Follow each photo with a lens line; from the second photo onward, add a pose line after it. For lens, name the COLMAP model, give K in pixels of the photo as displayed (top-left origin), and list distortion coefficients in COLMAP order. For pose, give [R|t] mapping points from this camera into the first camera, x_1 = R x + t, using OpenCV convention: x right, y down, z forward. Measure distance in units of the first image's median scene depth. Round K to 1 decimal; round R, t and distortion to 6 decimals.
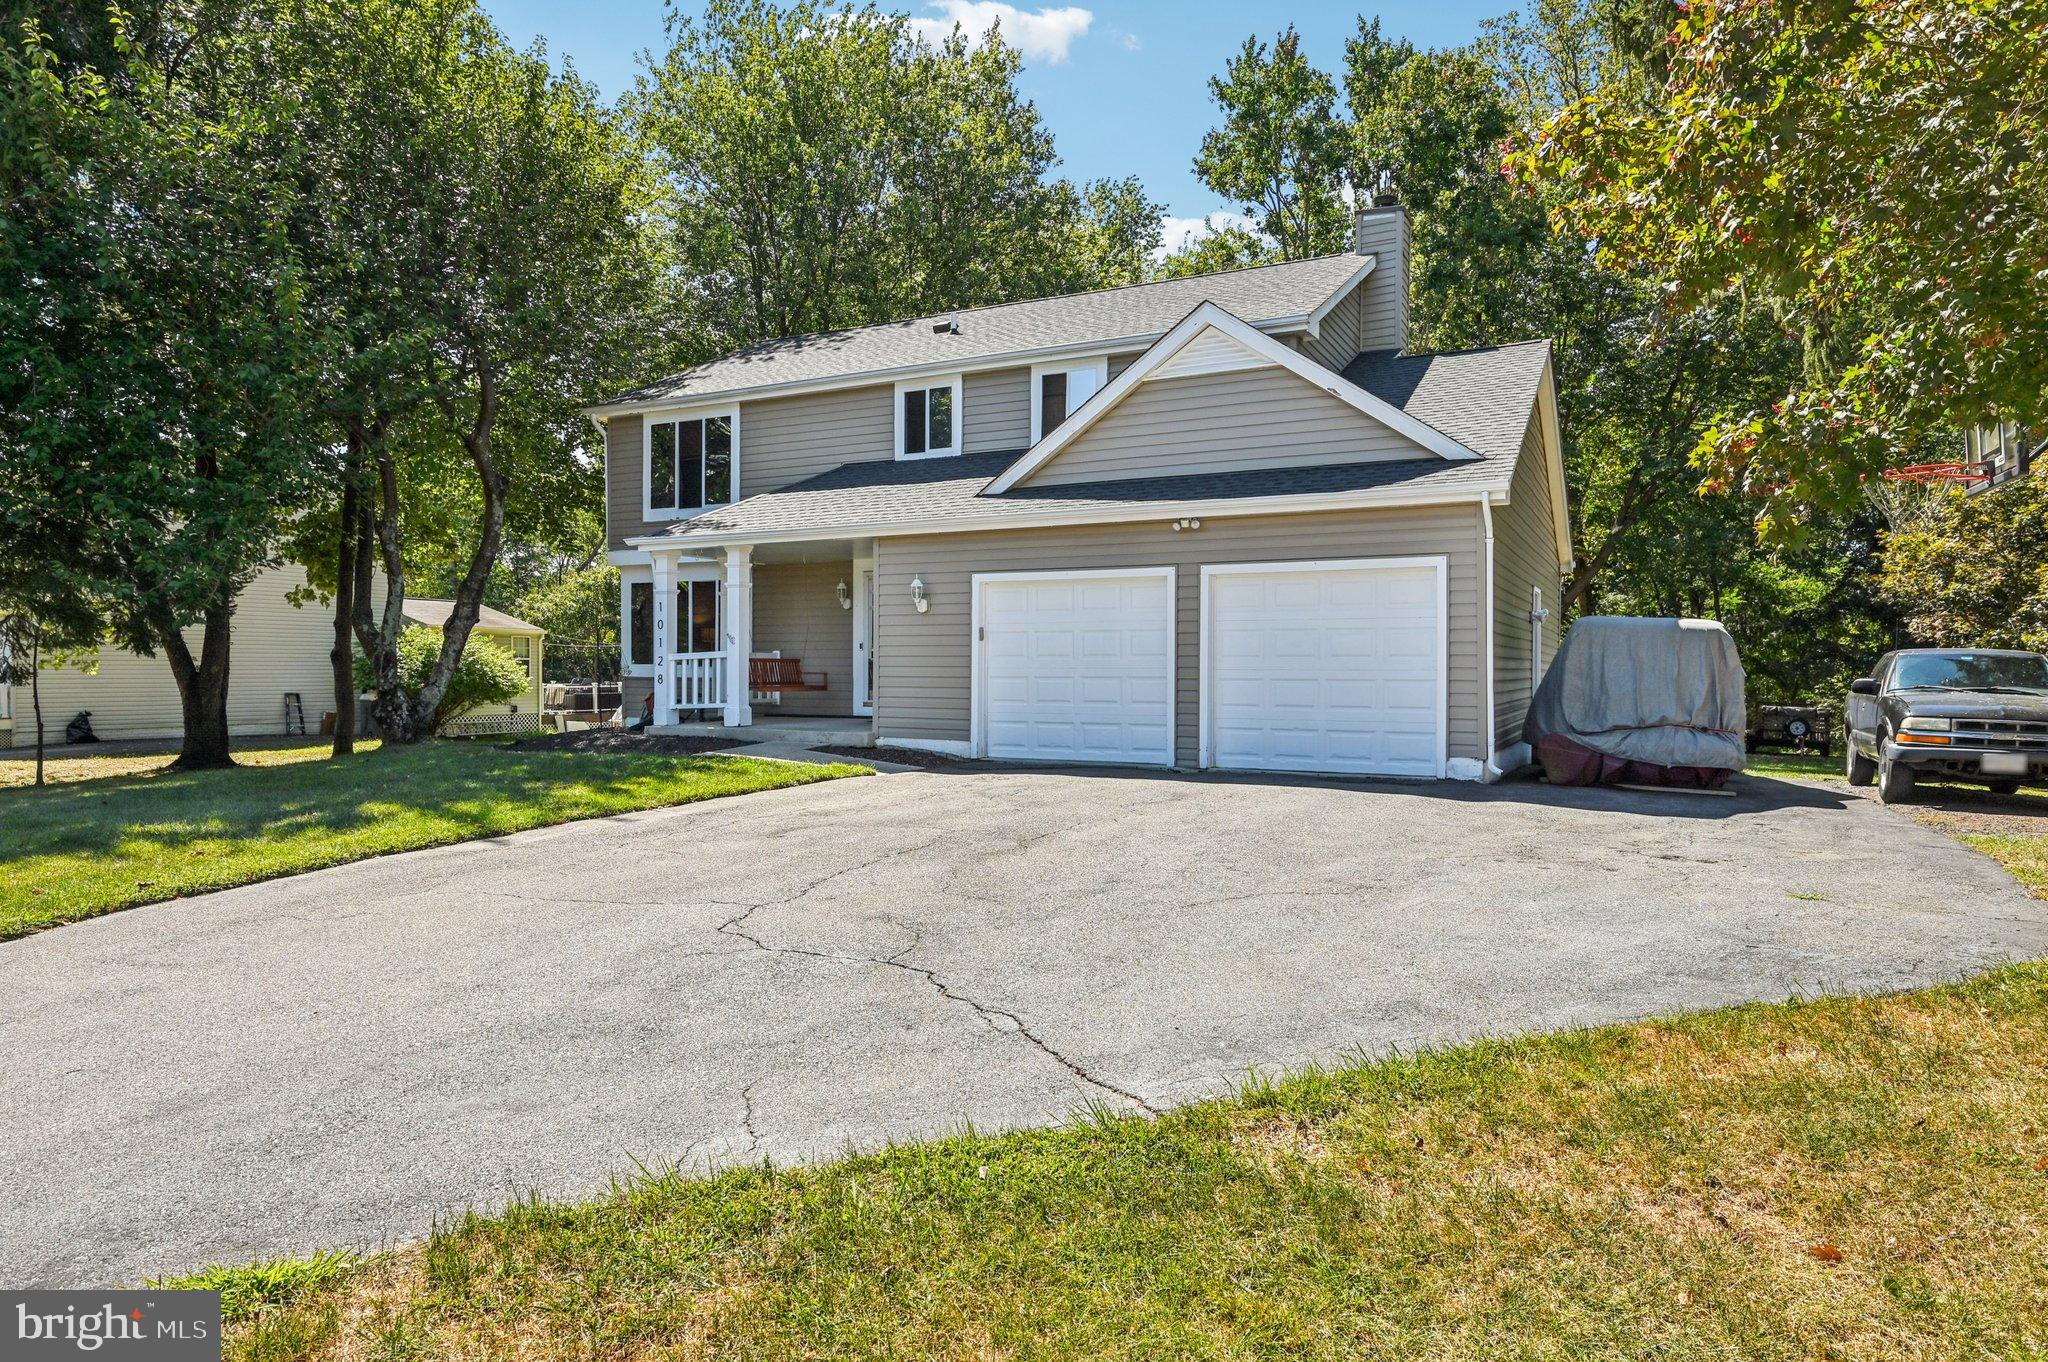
lens RADIAL K [[1203.6, 0, 1012.1], [0, 1203.6, 677.6], [0, 0, 1]] dist [0.002607, -0.003329]
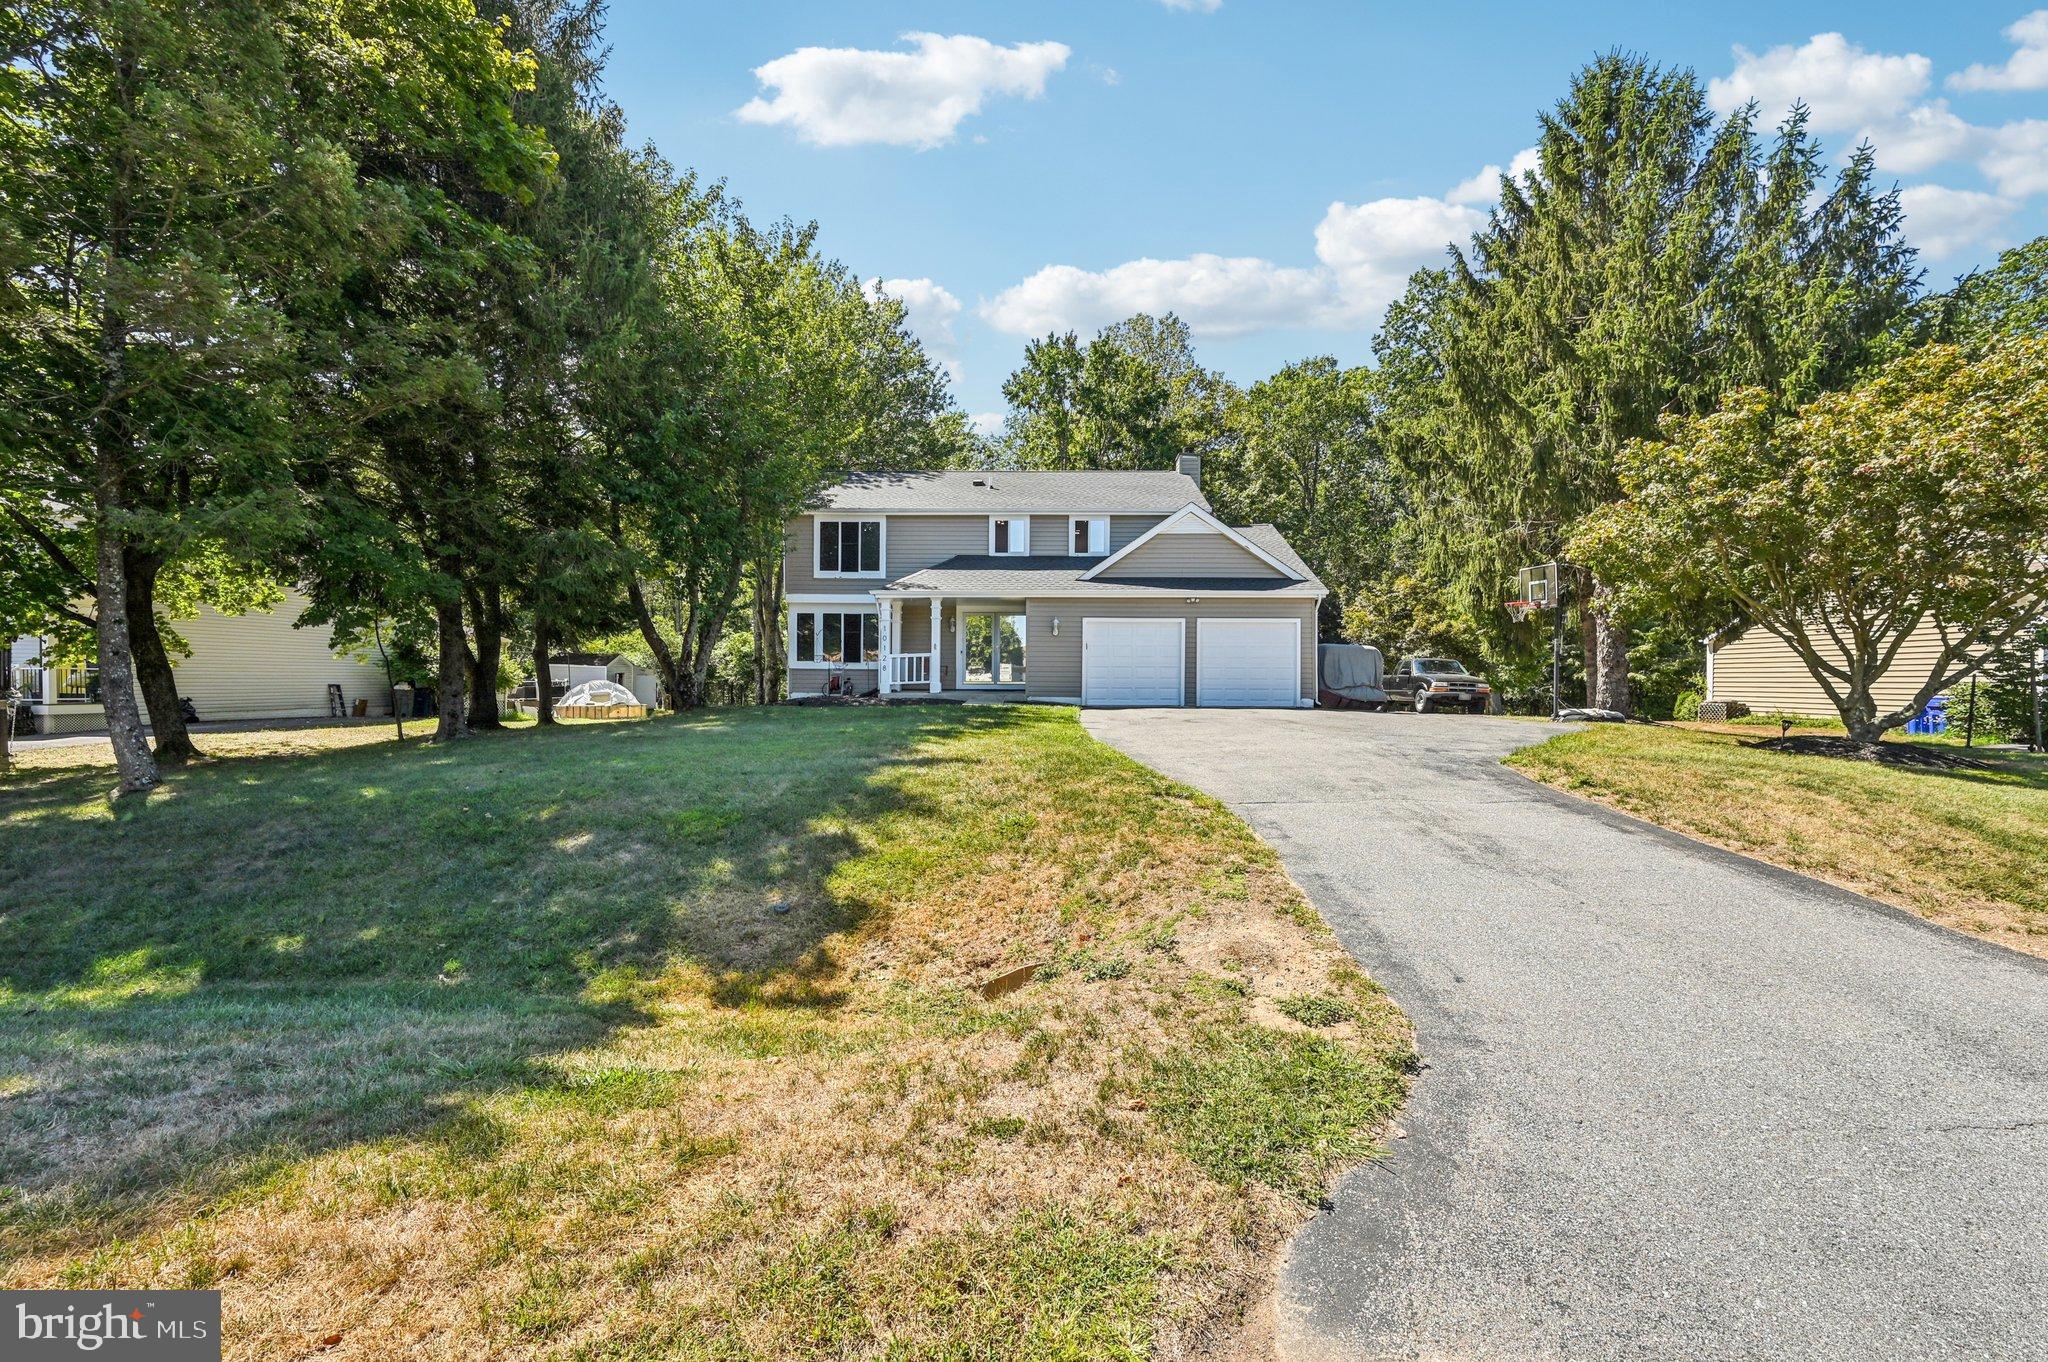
lens RADIAL K [[817.8, 0, 1022.7], [0, 817.8, 680.1], [0, 0, 1]] dist [0.000833, -0.000751]
pose [[0.905132, 0.001169, 0.425129, -0.643281], [0.000177, 0.999995, -0.003128, 0.024022], [-0.425130, 0.002907, 0.905128, -0.217260]]
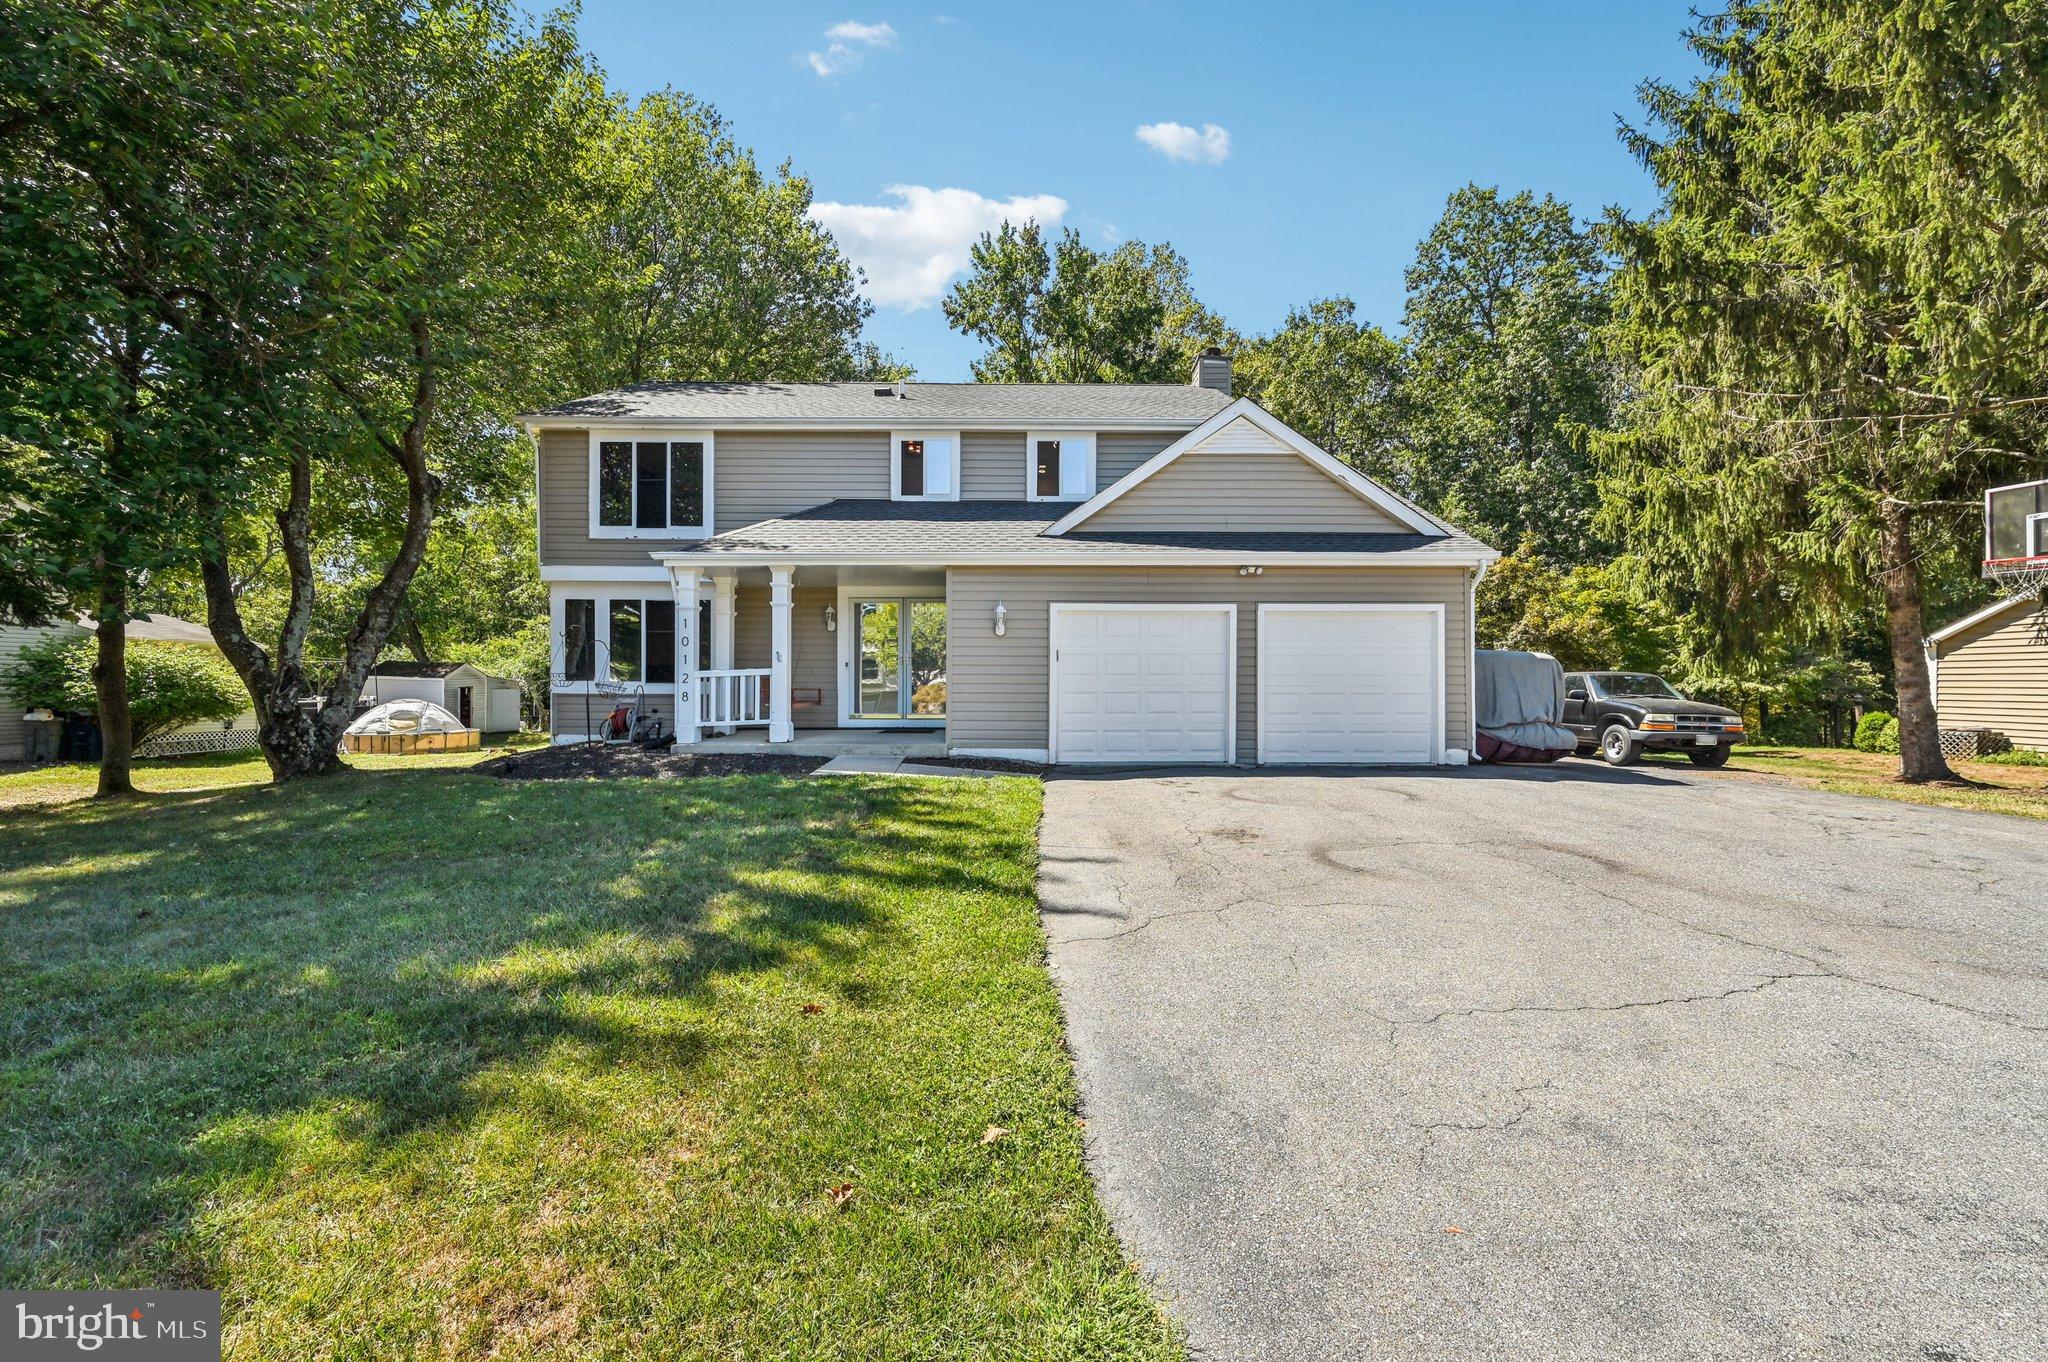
lens RADIAL K [[817.8, 0, 1028.3], [0, 817.8, 686.8], [0, 0, 1]] dist [0.000833, -0.000751]
pose [[0.885706, -0.005019, 0.464219, -0.362057], [0.004989, 0.999987, 0.001294, -0.006614], [-0.464220, 0.001170, 0.885719, 0.279853]]
